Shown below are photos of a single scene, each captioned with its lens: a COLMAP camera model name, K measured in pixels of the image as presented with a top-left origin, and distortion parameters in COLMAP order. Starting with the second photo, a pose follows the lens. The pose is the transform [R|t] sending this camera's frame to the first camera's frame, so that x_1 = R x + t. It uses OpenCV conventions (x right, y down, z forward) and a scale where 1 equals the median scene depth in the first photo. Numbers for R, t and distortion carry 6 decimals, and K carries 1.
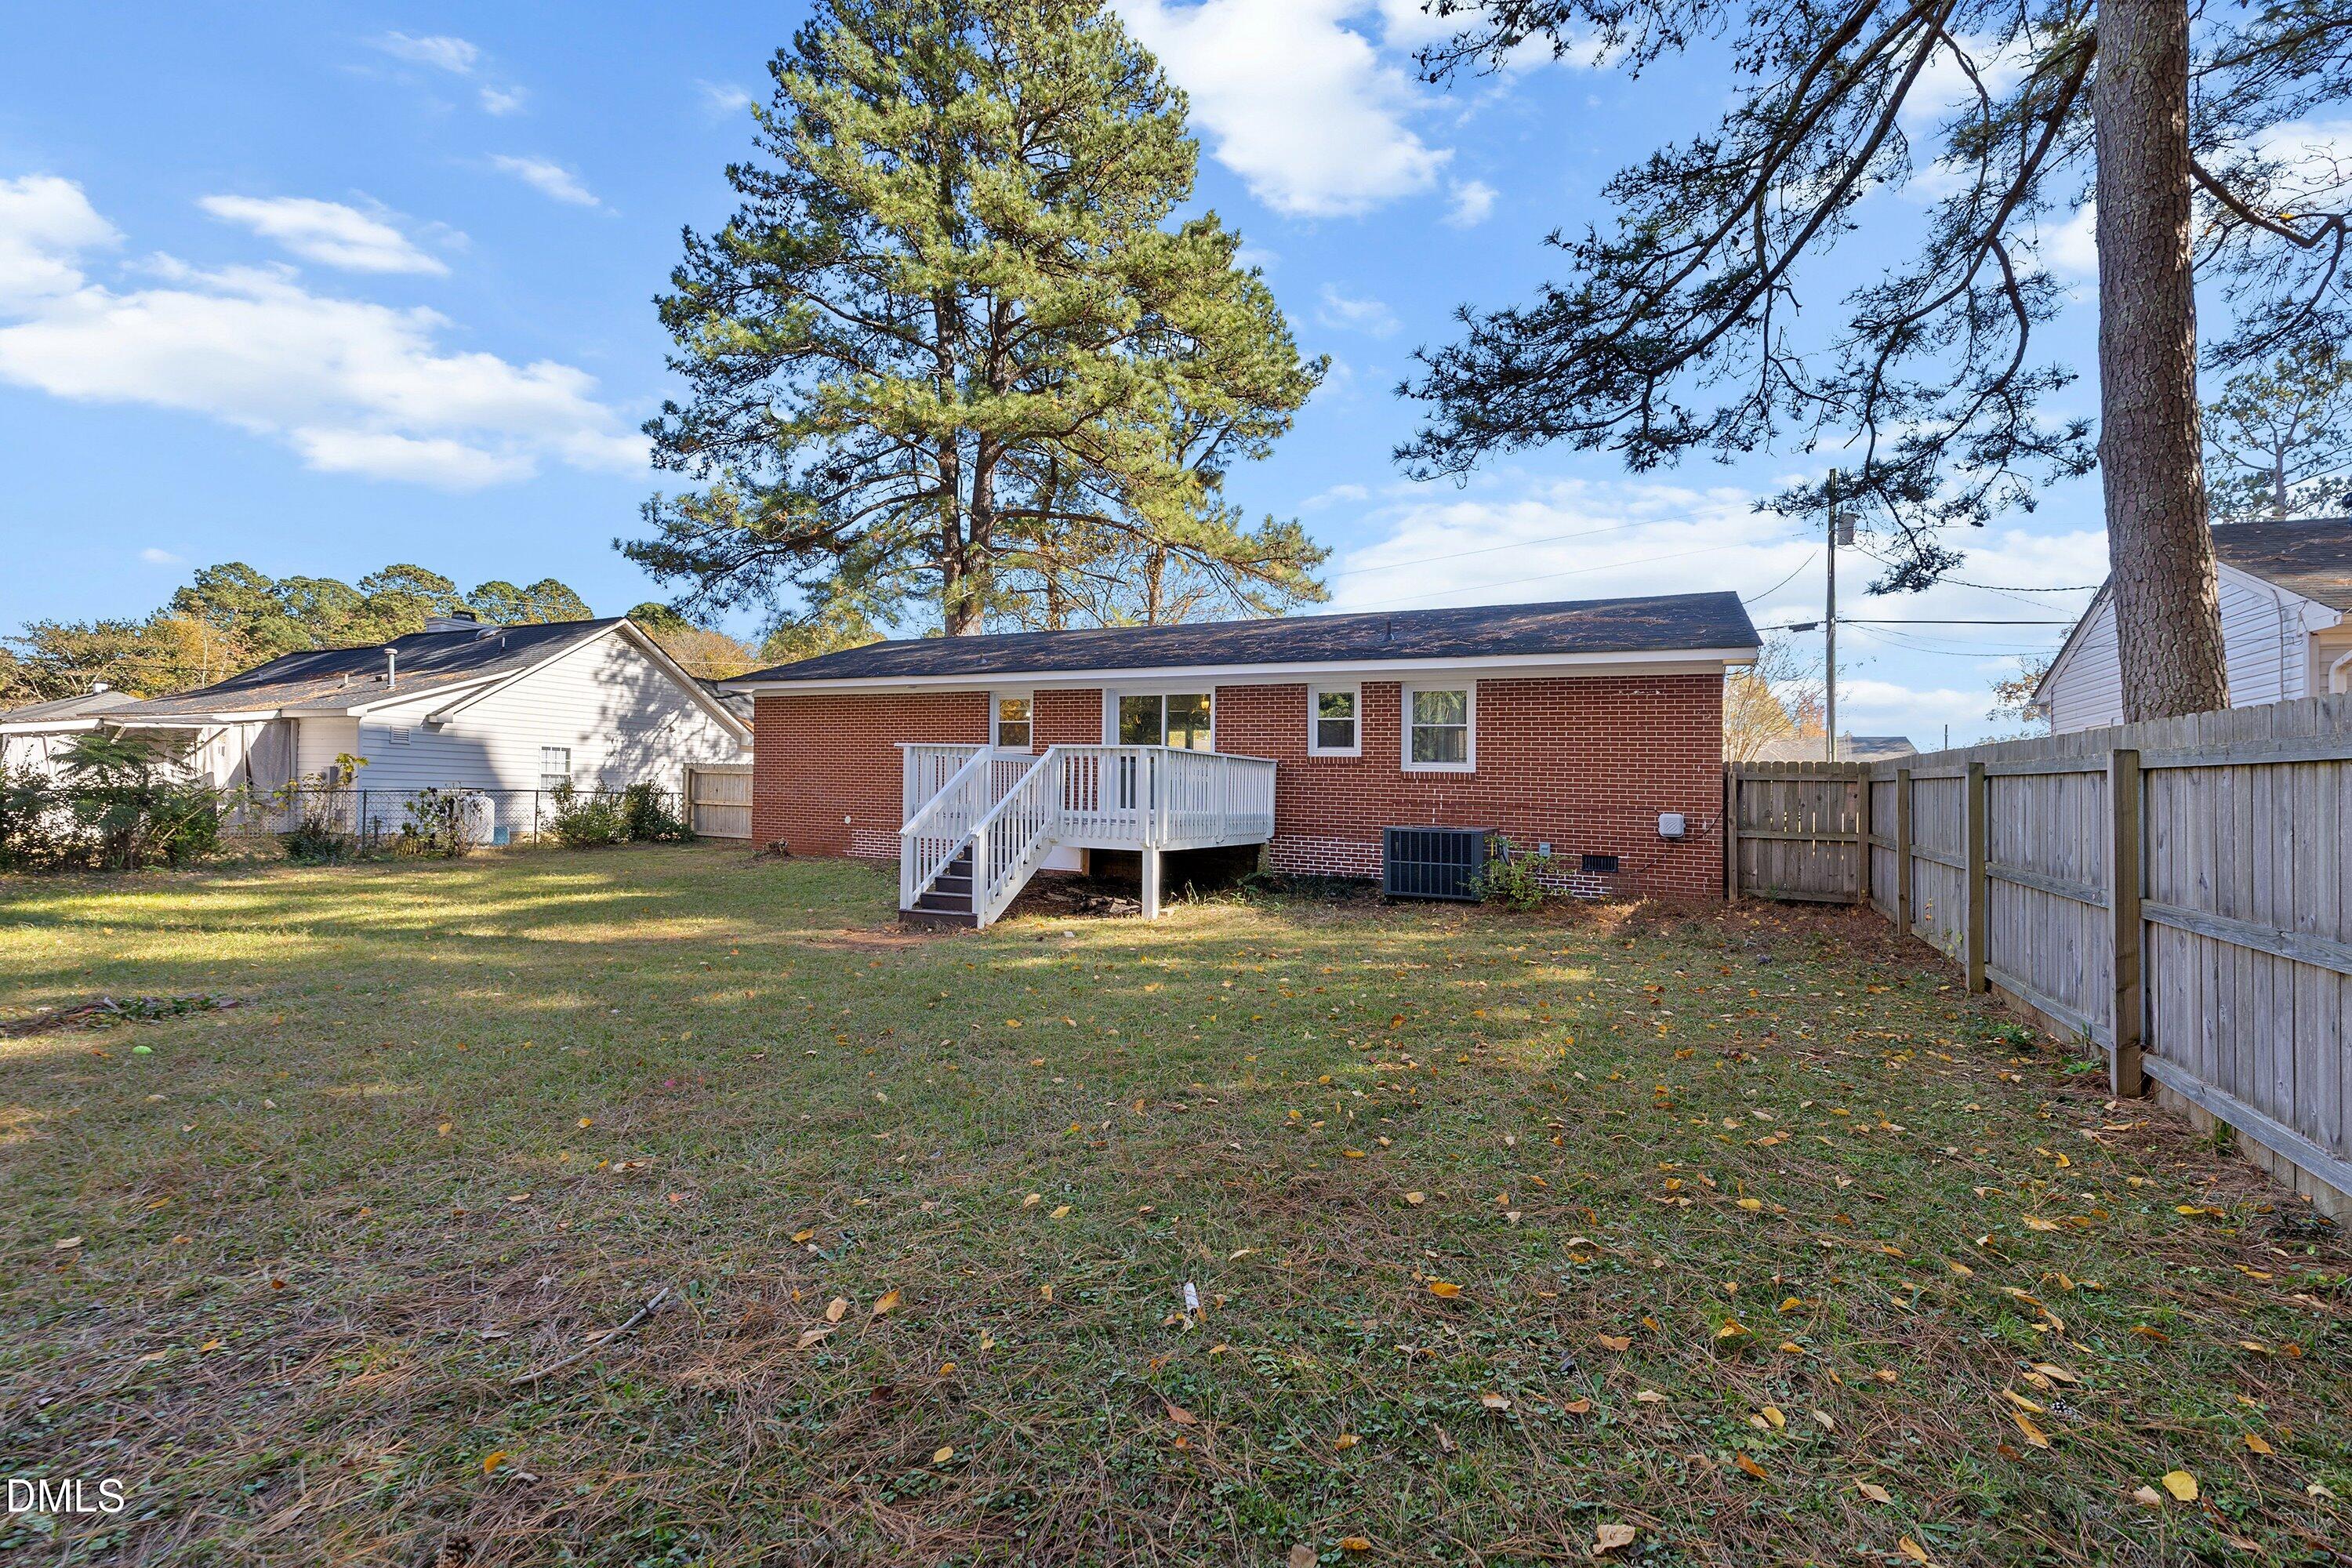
lens RADIAL K [[1009.3, 0, 1177.8], [0, 1009.3, 771.2], [0, 0, 1]] dist [-0.002794, 0.001942]
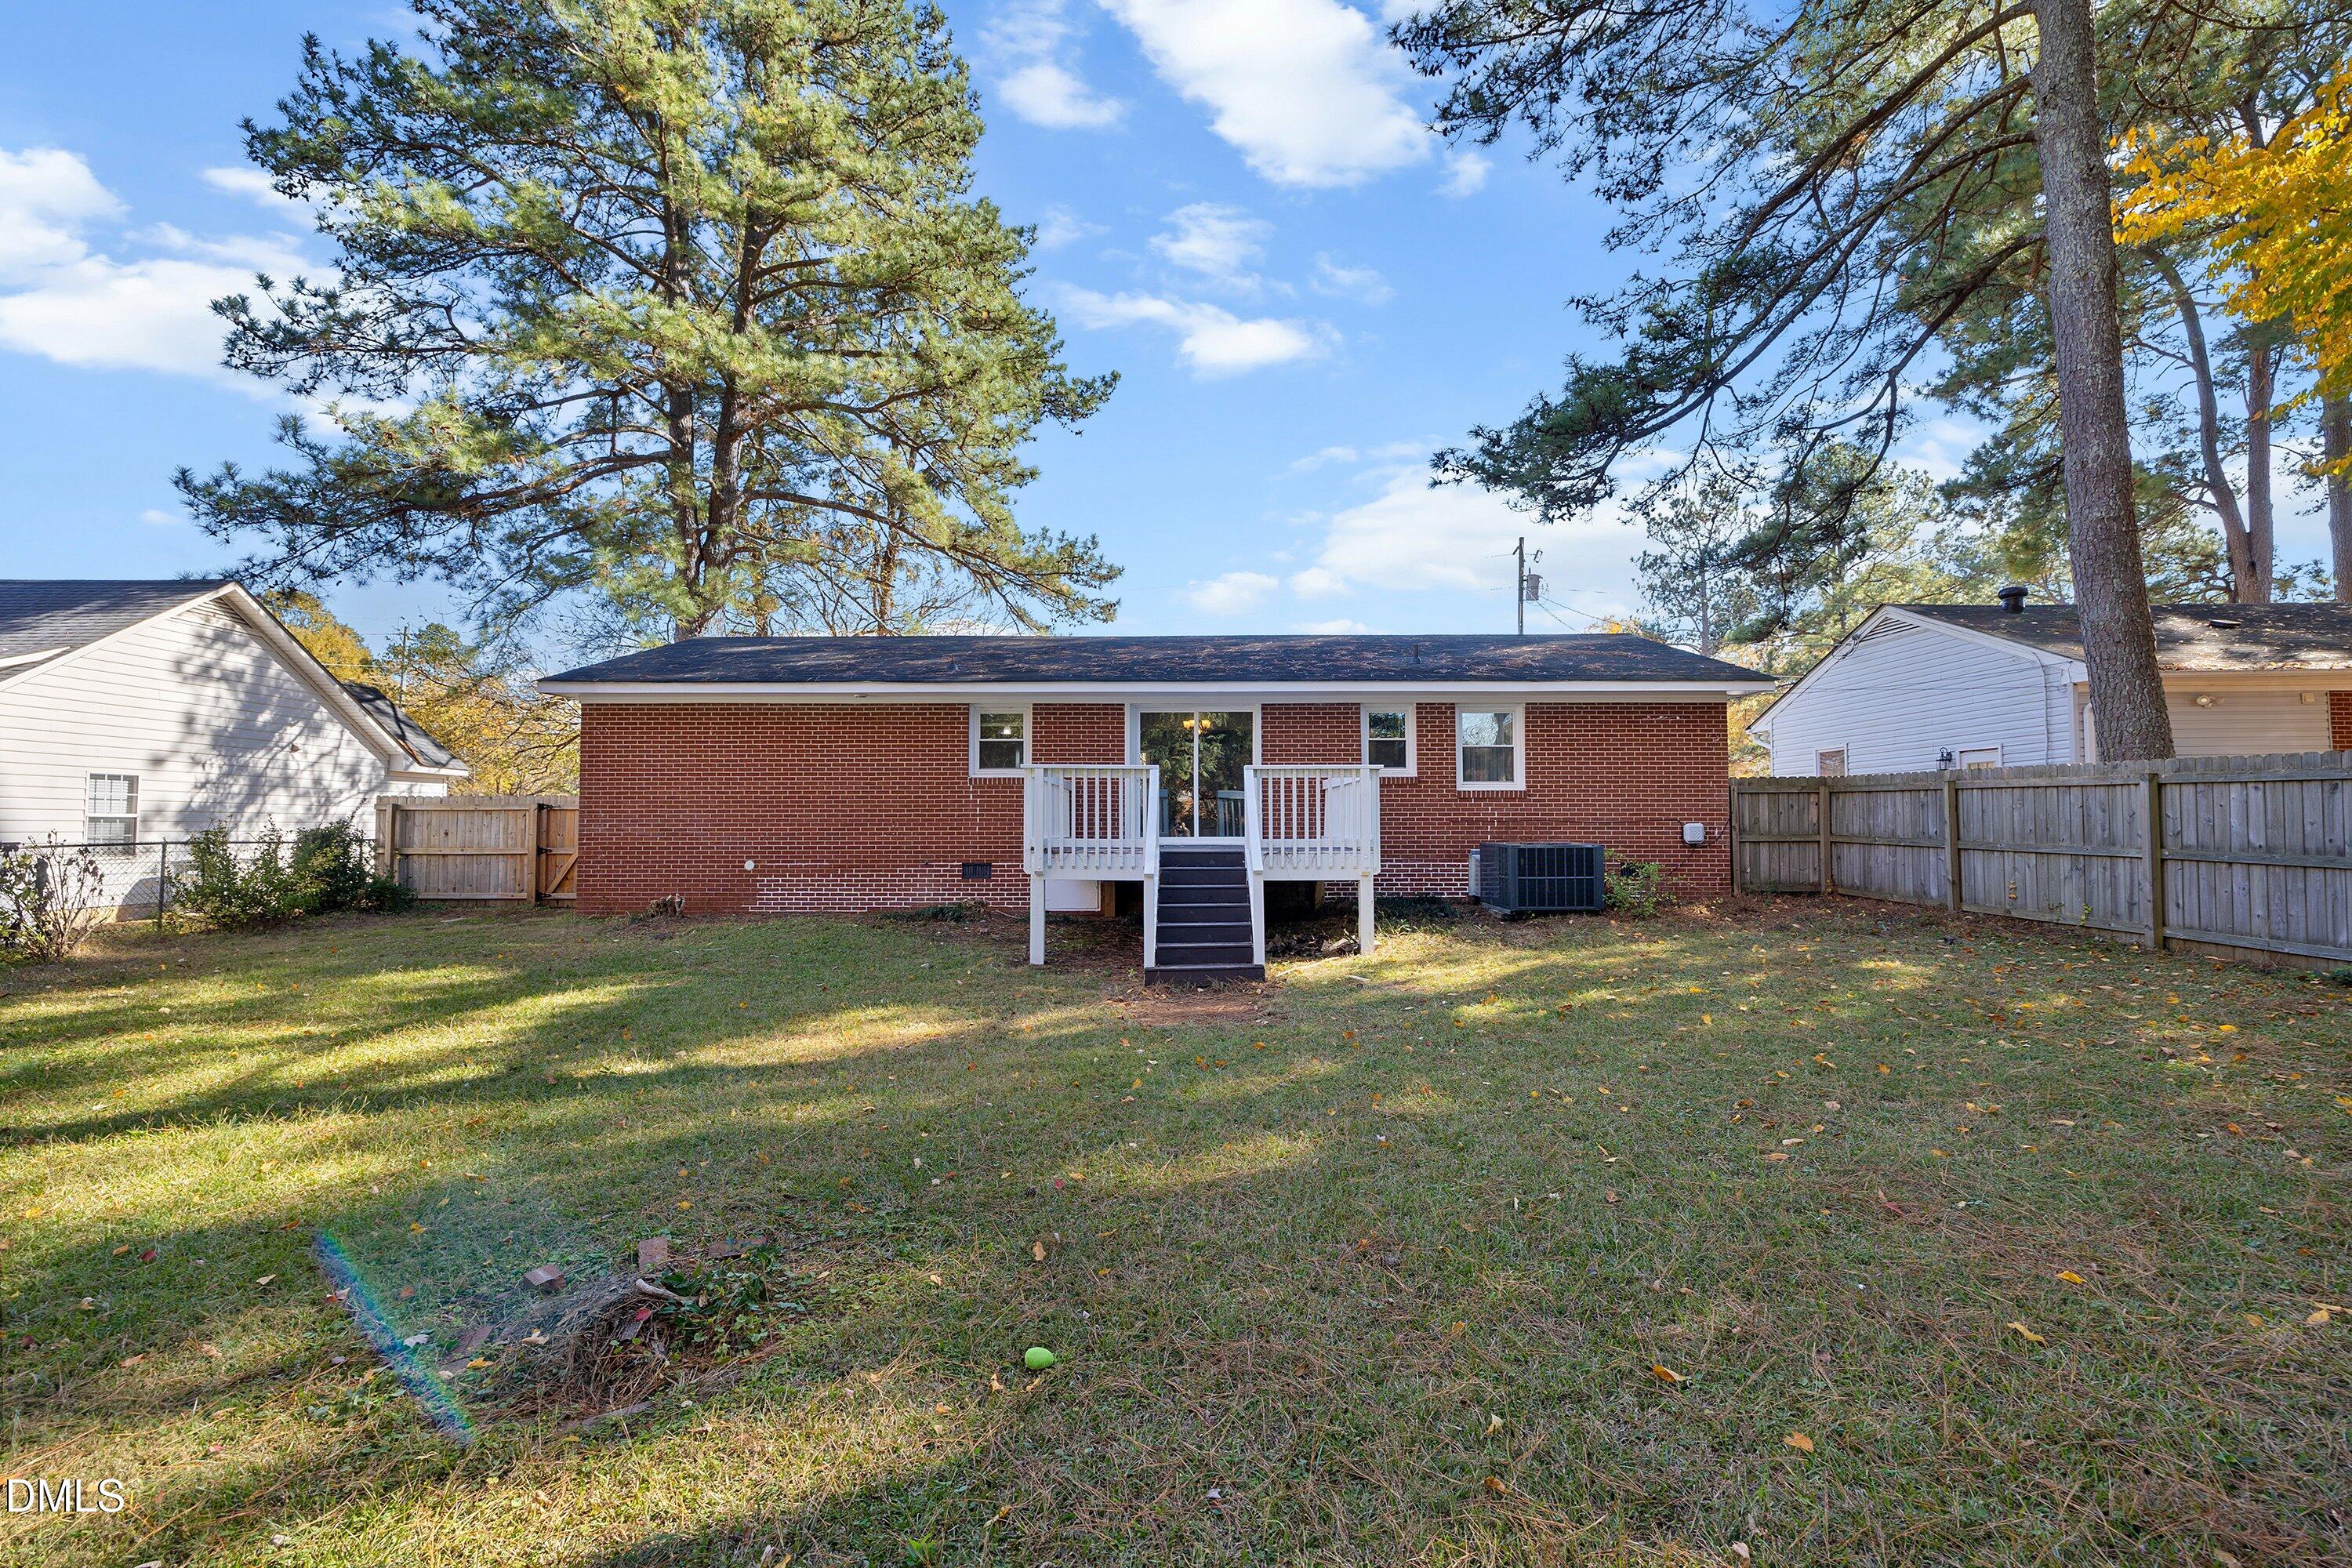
lens RADIAL K [[1009.3, 0, 1183.1], [0, 1009.3, 769.4], [0, 0, 1]] dist [-0.002794, 0.001942]
pose [[0.893583, -0.006187, 0.448854, -0.295438], [0.017601, 0.999619, -0.021263, -0.002656], [-0.448552, 0.026900, 0.893352, 0.126127]]
